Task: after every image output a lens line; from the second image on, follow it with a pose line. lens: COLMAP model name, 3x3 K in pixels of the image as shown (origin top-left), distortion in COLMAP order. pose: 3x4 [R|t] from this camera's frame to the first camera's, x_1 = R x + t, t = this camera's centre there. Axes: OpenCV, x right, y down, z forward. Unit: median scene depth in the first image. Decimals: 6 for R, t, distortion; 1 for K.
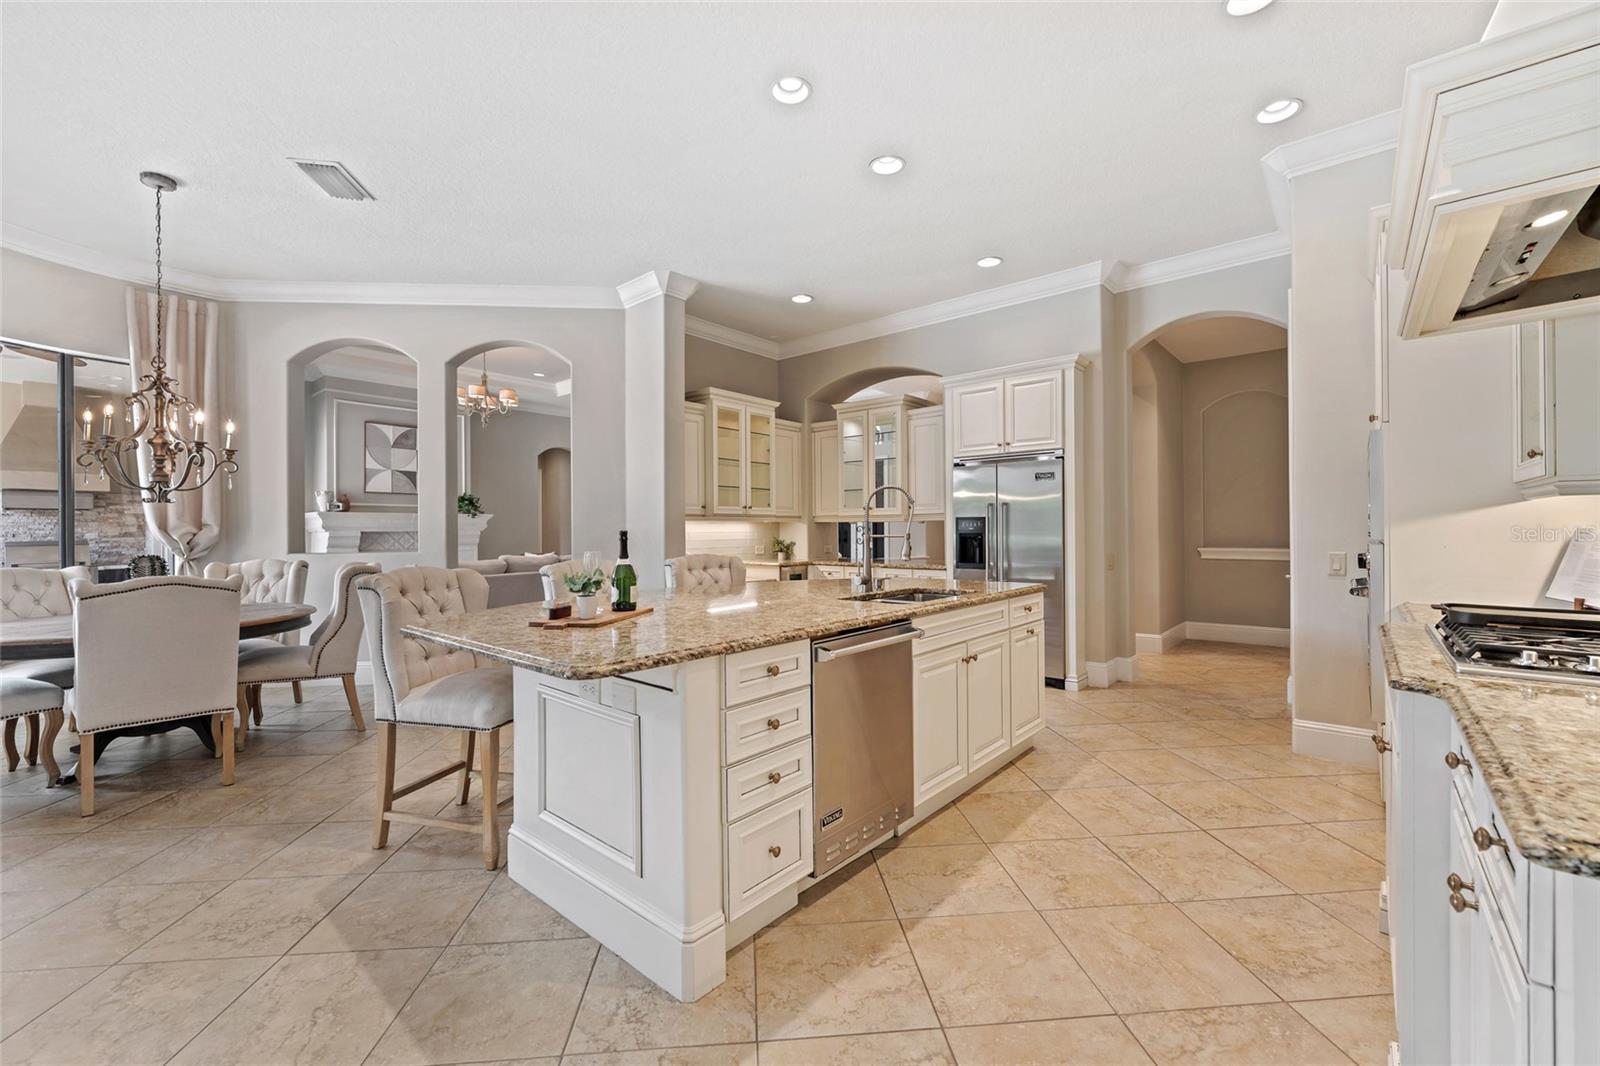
lens RADIAL K [[651.2, 0, 802.3], [0, 651.2, 528.2], [0, 0, 1]] dist [0.001211, -0.000391]
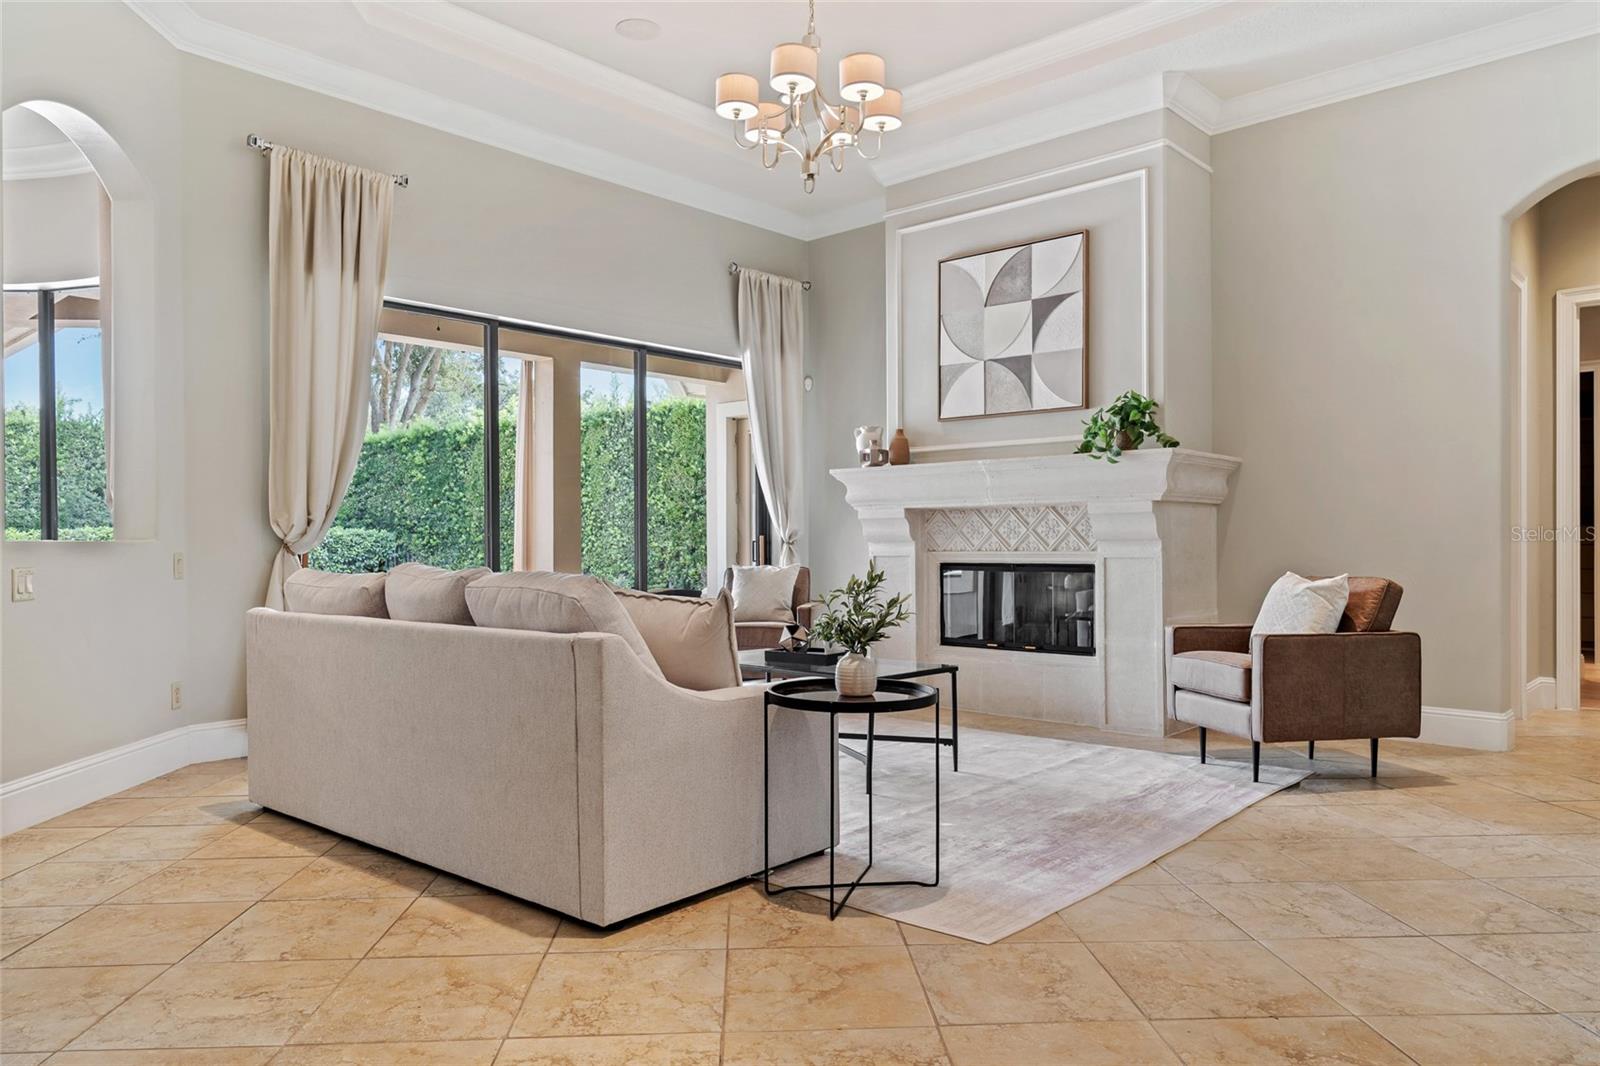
lens RADIAL K [[1070.7, 0, 792.1], [0, 1070.7, 541.3], [0, 0, 1]] dist [-0.005707, 0.007660]
pose [[-0.039323, 0.006123, -0.999208, 0.118114], [0.006866, 0.999959, 0.005858, 0.042178], [0.999203, -0.006630, -0.039364, 1.719889]]
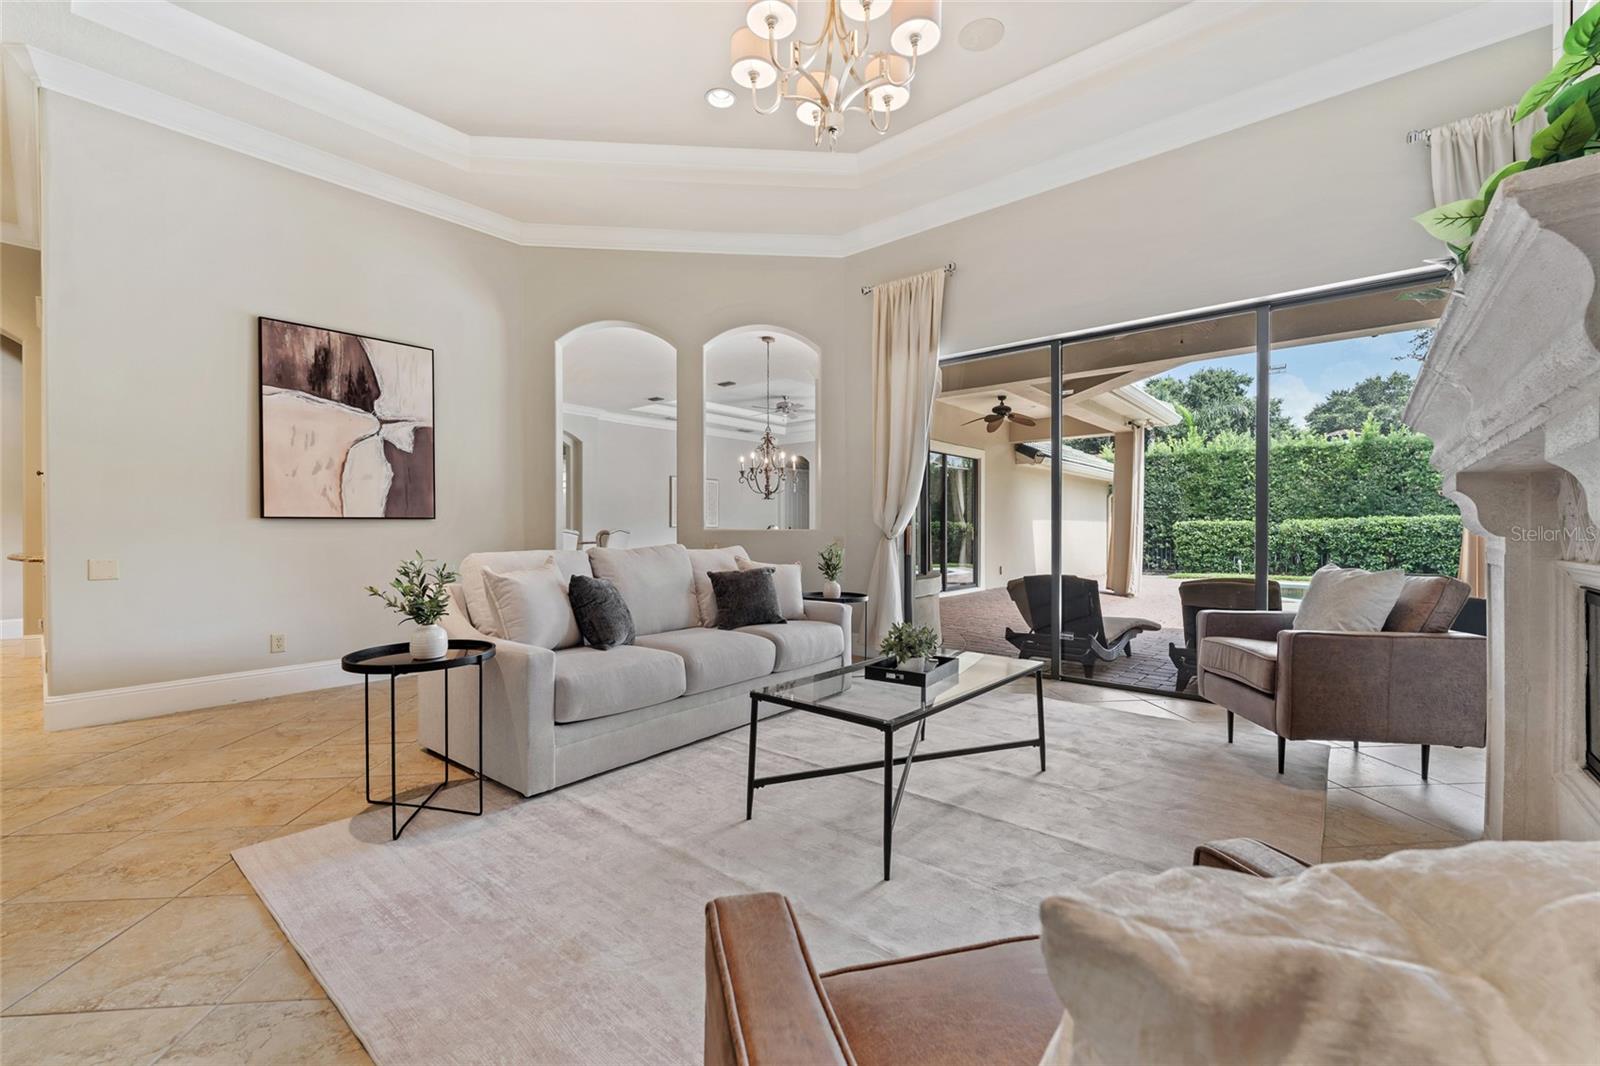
lens RADIAL K [[651.2, 0, 802.3], [0, 651.2, 528.2], [0, 0, 1]] dist [0.001211, -0.000391]
pose [[-0.999960, 0.005647, -0.007003, -0.795630], [0.005655, 0.999983, -0.001235, 0.042065], [0.006996, -0.001274, -0.999975, 2.224033]]
